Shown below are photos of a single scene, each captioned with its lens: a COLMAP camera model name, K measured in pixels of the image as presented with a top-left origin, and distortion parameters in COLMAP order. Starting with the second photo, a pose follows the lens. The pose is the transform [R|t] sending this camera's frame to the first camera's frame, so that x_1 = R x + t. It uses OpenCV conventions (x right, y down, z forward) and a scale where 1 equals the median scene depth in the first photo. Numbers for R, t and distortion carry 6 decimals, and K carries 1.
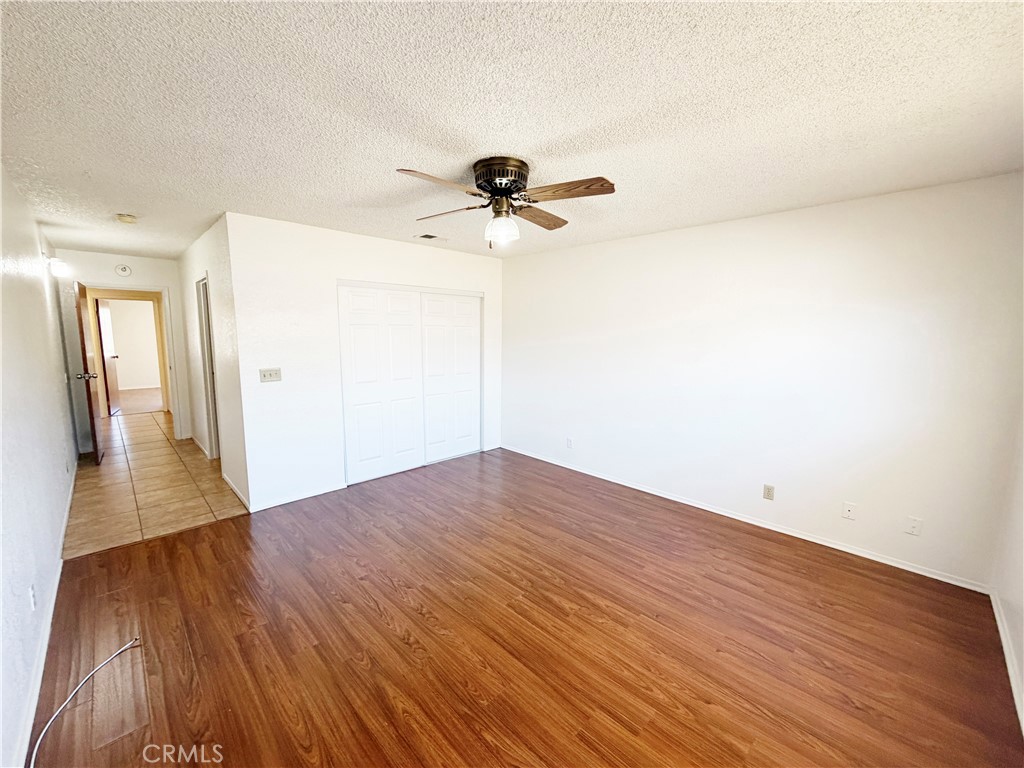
lens RADIAL K [[409.9, 0, 503.3], [0, 409.9, 382.6], [0, 0, 1]] dist [-0.000787, 0.000196]
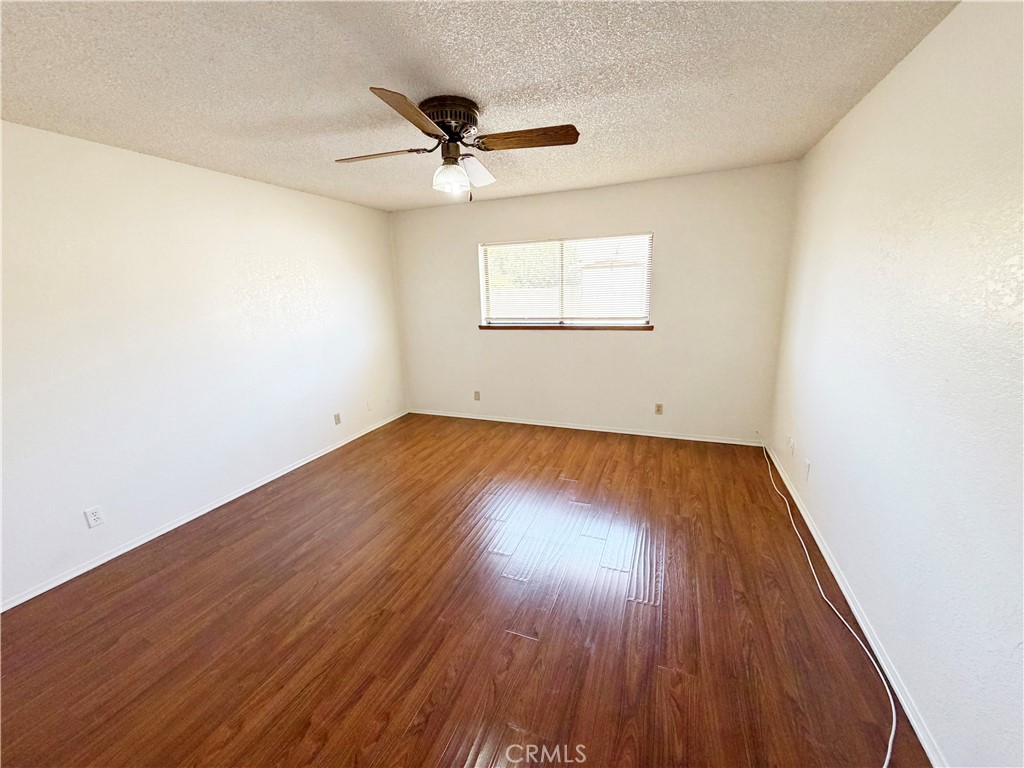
lens RADIAL K [[409.9, 0, 503.3], [0, 409.9, 382.6], [0, 0, 1]] dist [-0.000787, 0.000196]
pose [[-0.398915, -0.202614, 0.894323, -0.831582], [0.148349, 0.948177, 0.280986, -0.153340], [-0.904908, 0.244762, -0.348185, 1.121839]]
